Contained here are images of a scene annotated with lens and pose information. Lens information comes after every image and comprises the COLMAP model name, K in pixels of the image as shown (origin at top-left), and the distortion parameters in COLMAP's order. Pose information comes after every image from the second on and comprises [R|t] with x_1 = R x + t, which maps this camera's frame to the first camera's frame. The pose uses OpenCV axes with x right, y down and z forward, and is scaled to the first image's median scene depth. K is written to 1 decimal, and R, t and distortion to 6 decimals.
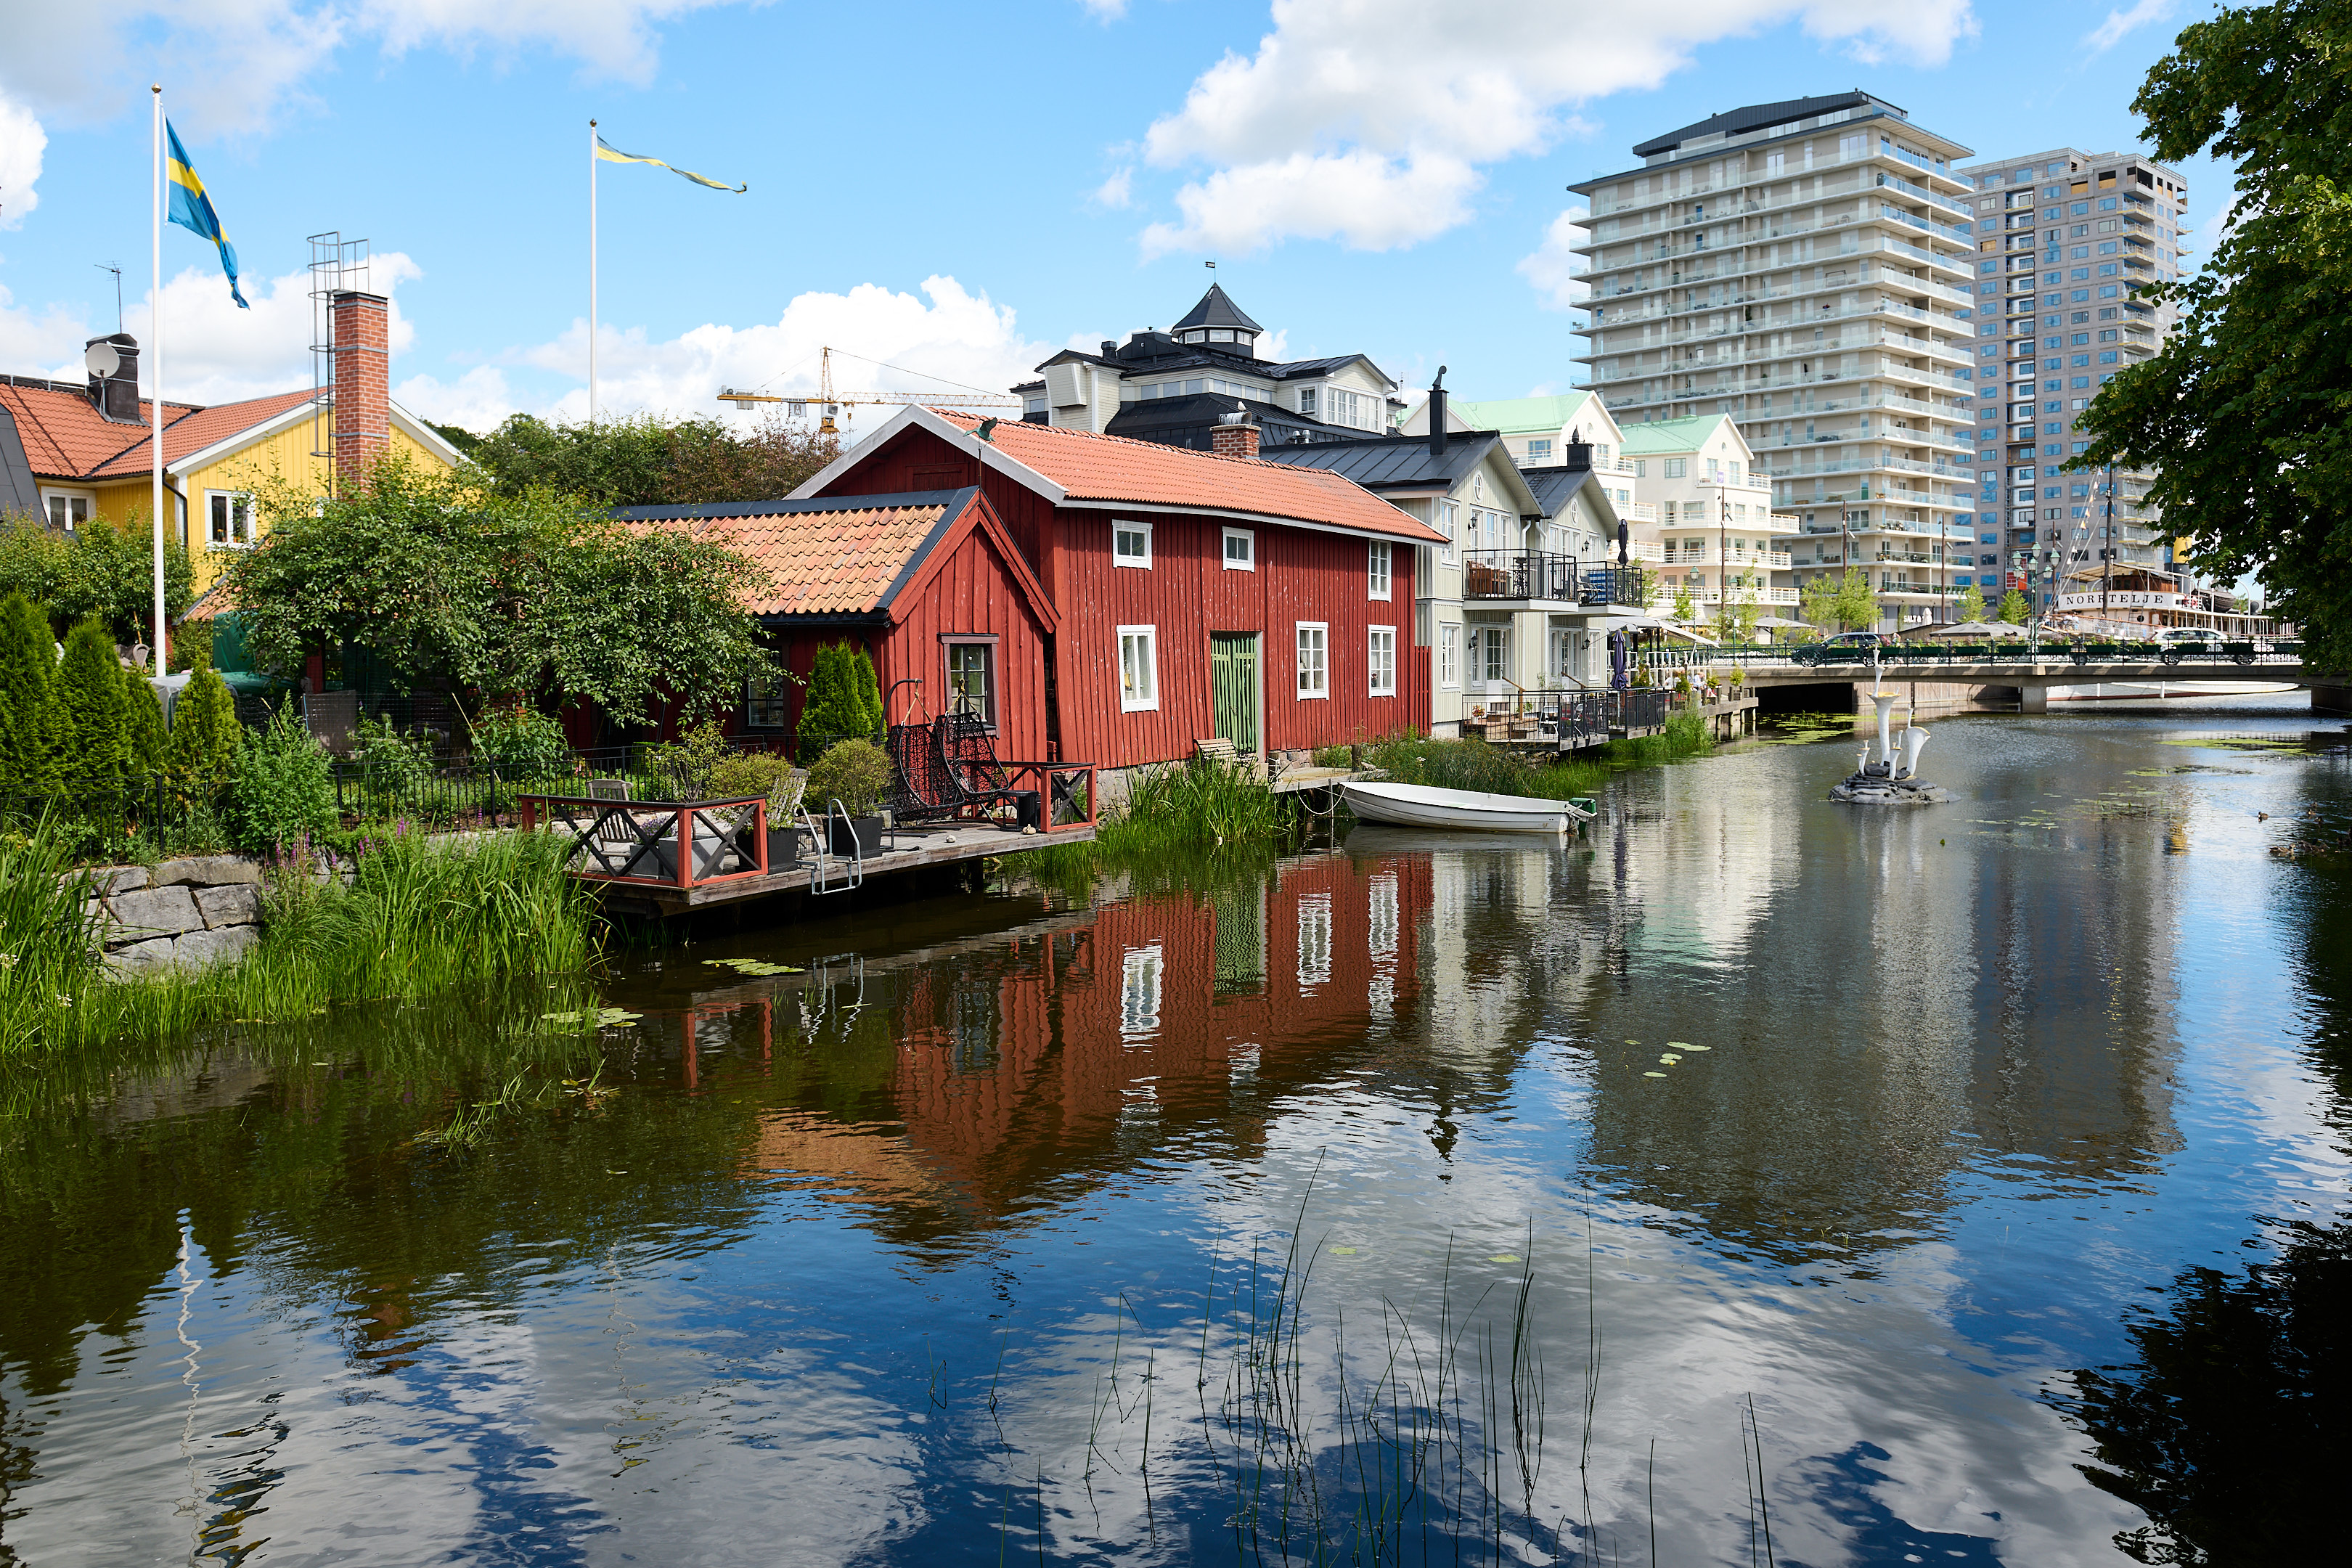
lens RADIAL K [[1834.7, 0, 1184.8], [0, 1834.7, 737.9], [0, 0, 1]] dist [-0.026024, -0.017227]
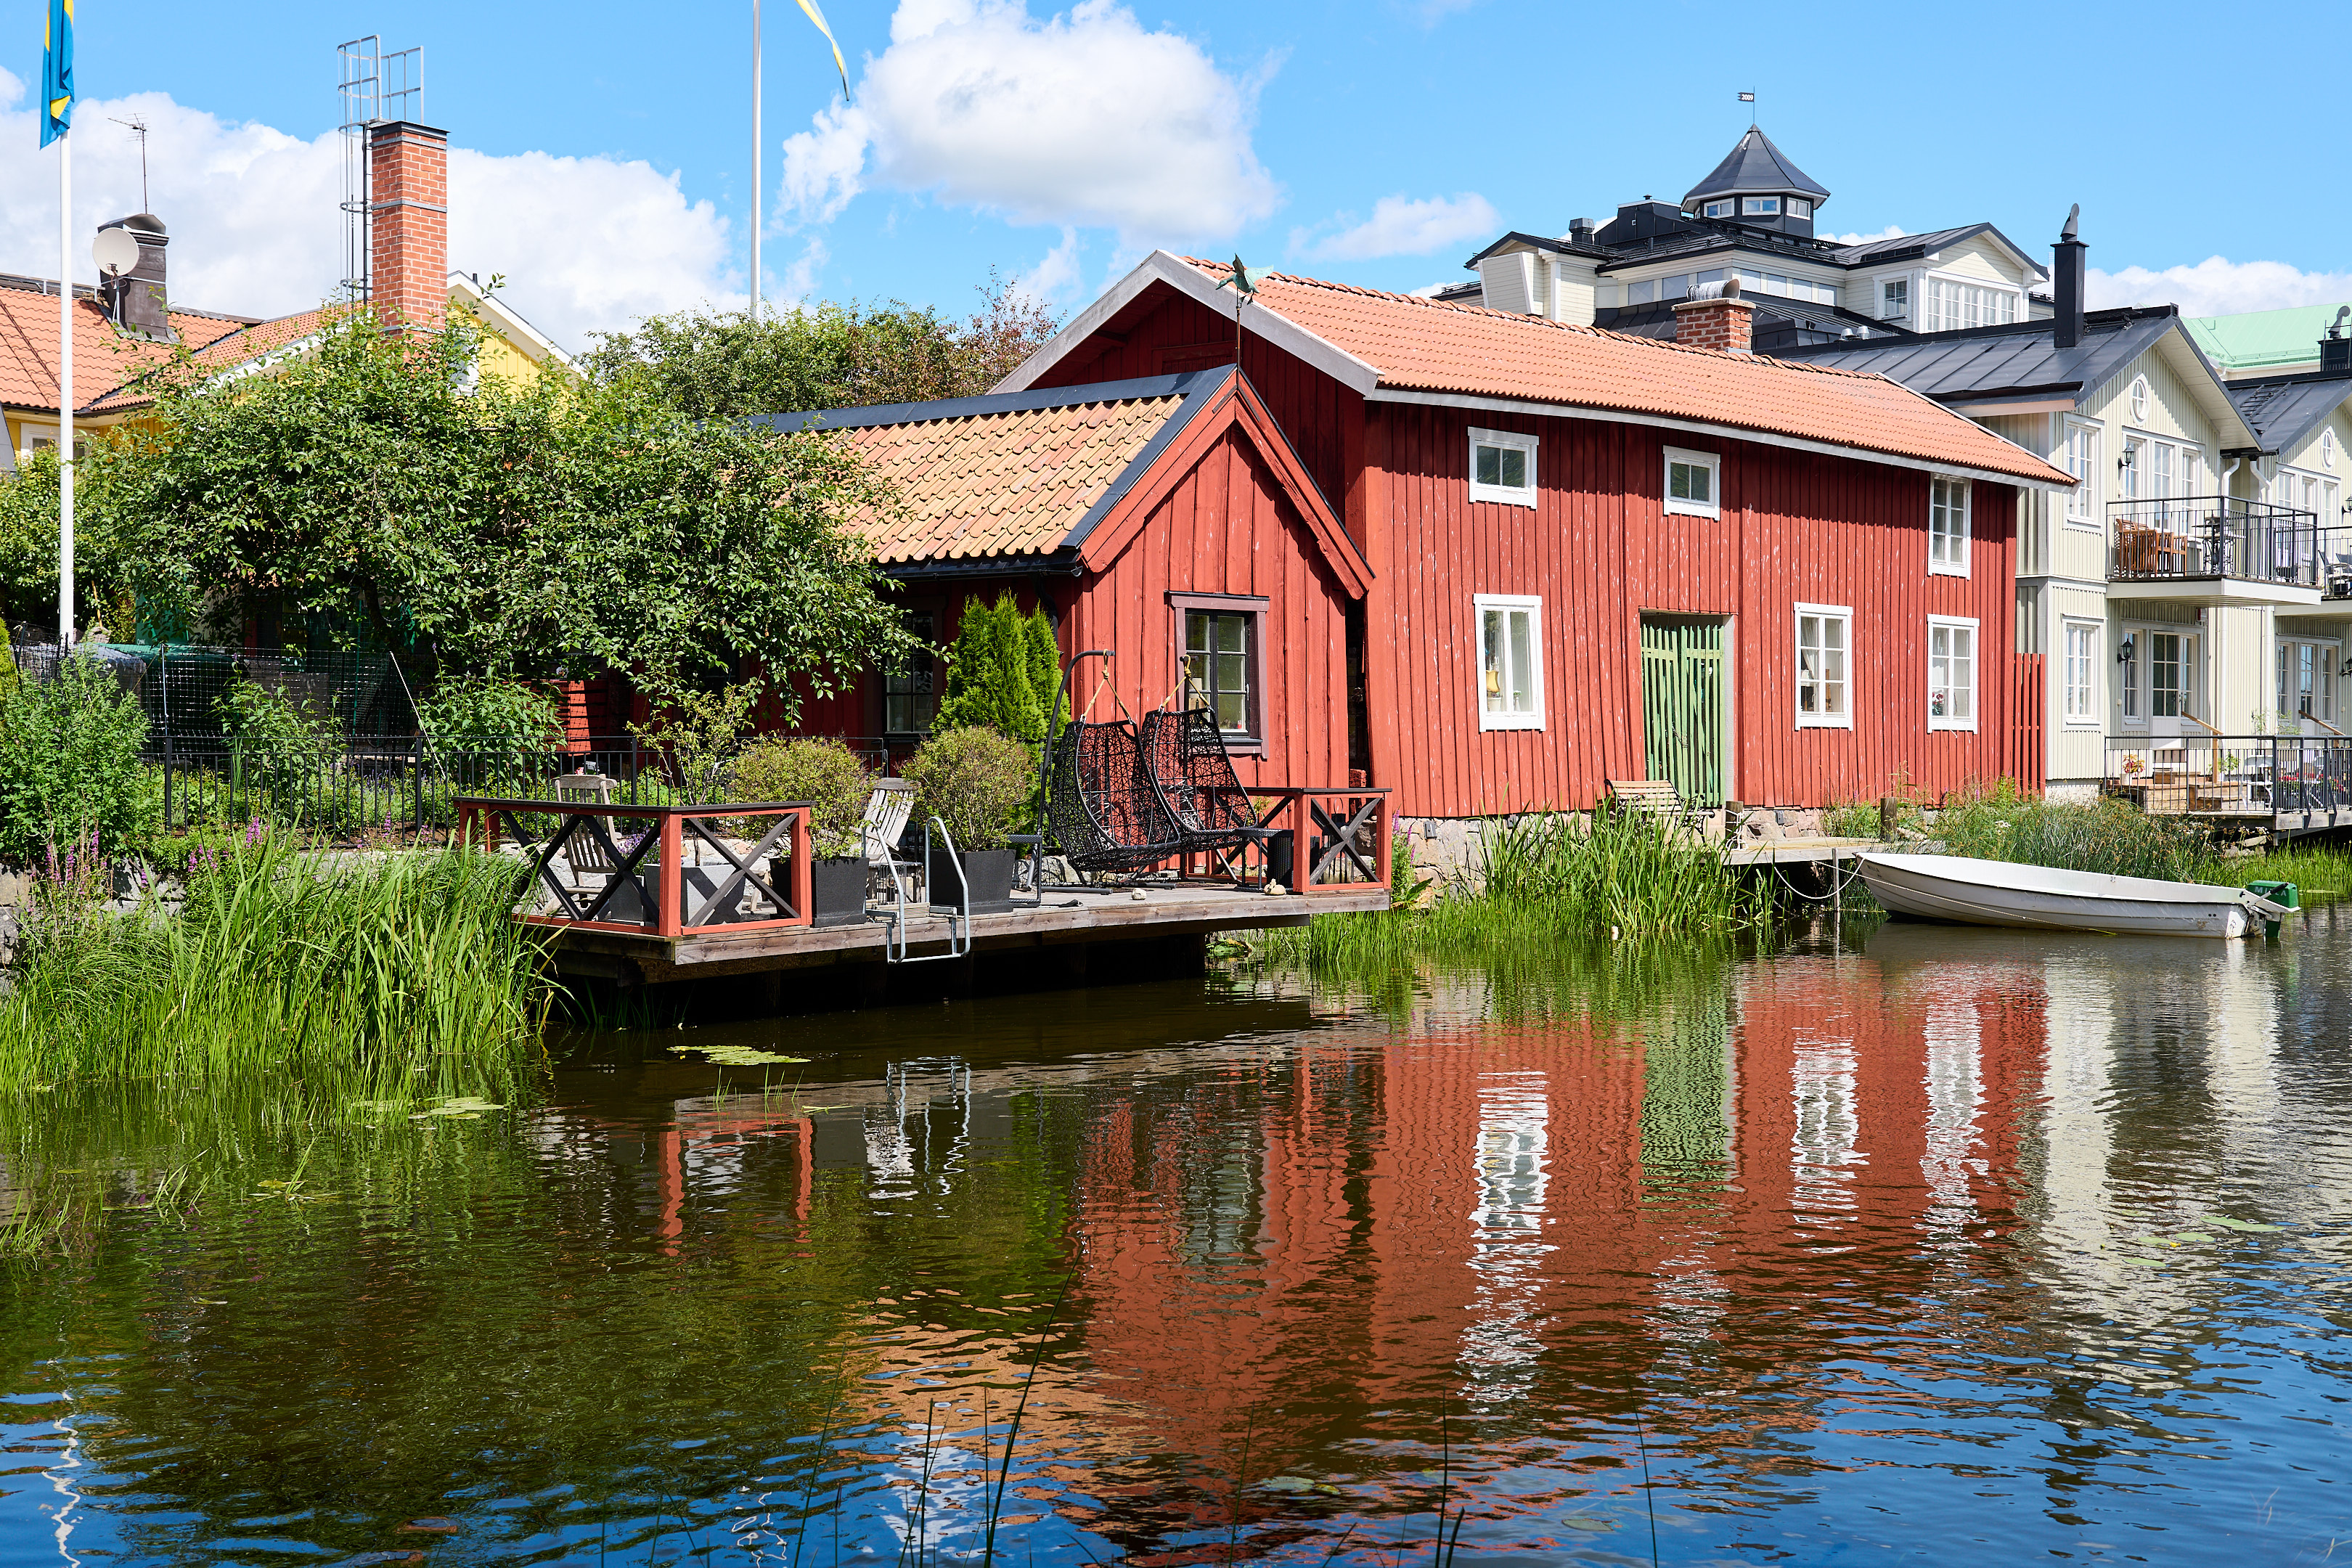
lens RADIAL K [[2658.4, 0, 1190.2], [0, 2658.4, 773.1], [0, 0, 1]] dist [0.081015, 0.000000]
pose [[0.974932, 0.010548, -0.222254, 0.069923], [-0.018510, 0.999258, -0.033771, 0.032519], [0.221733, 0.037039, 0.974404, 0.078003]]
